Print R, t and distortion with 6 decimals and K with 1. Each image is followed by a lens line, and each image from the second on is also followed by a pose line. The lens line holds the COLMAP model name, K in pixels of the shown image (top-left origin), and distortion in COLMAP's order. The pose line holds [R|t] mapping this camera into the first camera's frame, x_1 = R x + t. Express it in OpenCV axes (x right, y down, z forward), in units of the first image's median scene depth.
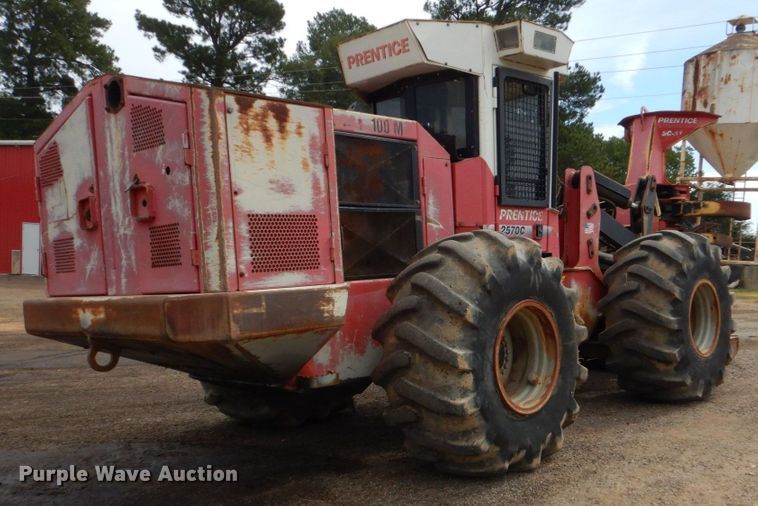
lens RADIAL K [[800.3, 0, 381.2], [0, 800.3, 289.3], [0, 0, 1]] dist [0.016530, 0.016380]
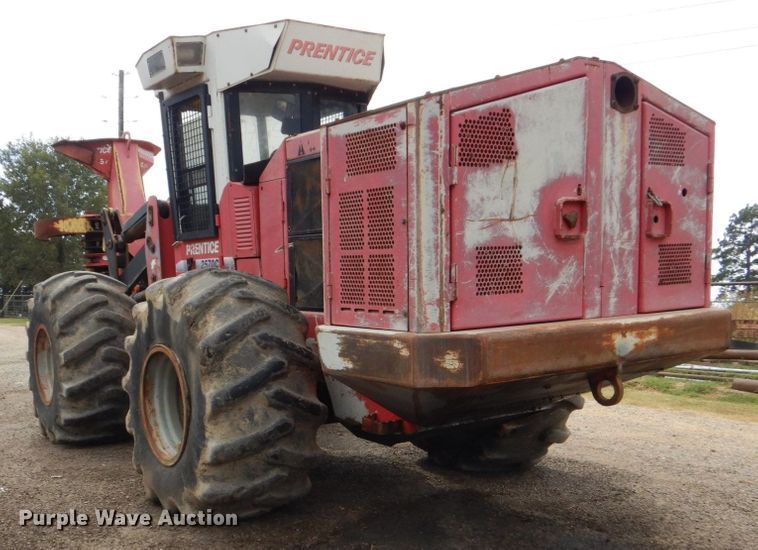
lens RADIAL K [[896.3, 0, 379.1], [0, 896.3, 352.9], [0, 0, 1]] dist [0.019129, 0.017403]
pose [[0.138311, -0.056453, 0.988779, -1.331661], [0.046258, 0.997653, 0.050489, -0.014534], [-0.989308, 0.038756, 0.140598, 1.100868]]
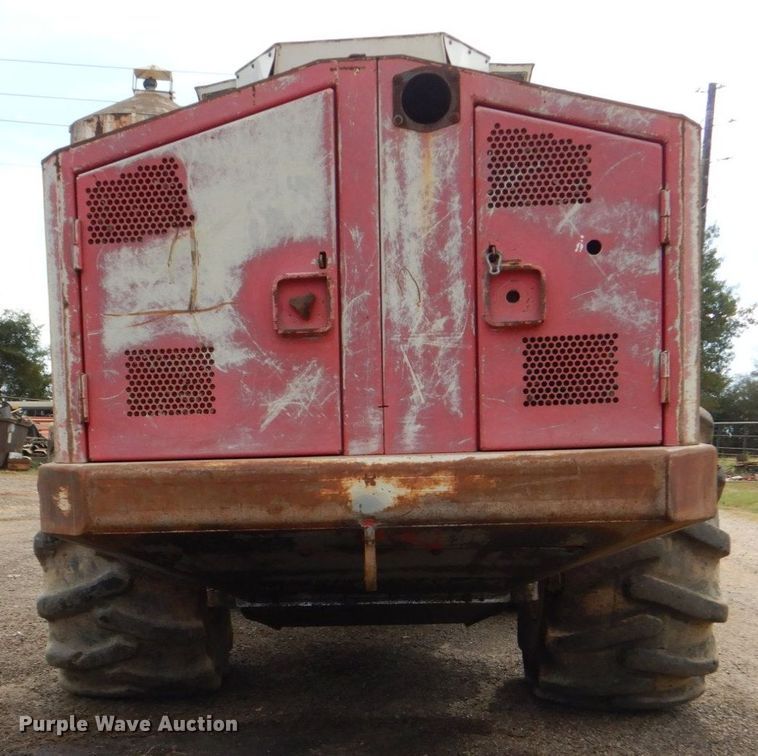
lens RADIAL K [[1339.8, 0, 216.7], [0, 1339.8, 520.0], [0, 0, 1]] dist [0.027952, 0.029578]
pose [[0.774072, -0.028118, 0.632473, -1.018229], [0.008209, 0.999375, 0.034382, 0.020323], [-0.633044, -0.021422, 0.773819, 0.340417]]
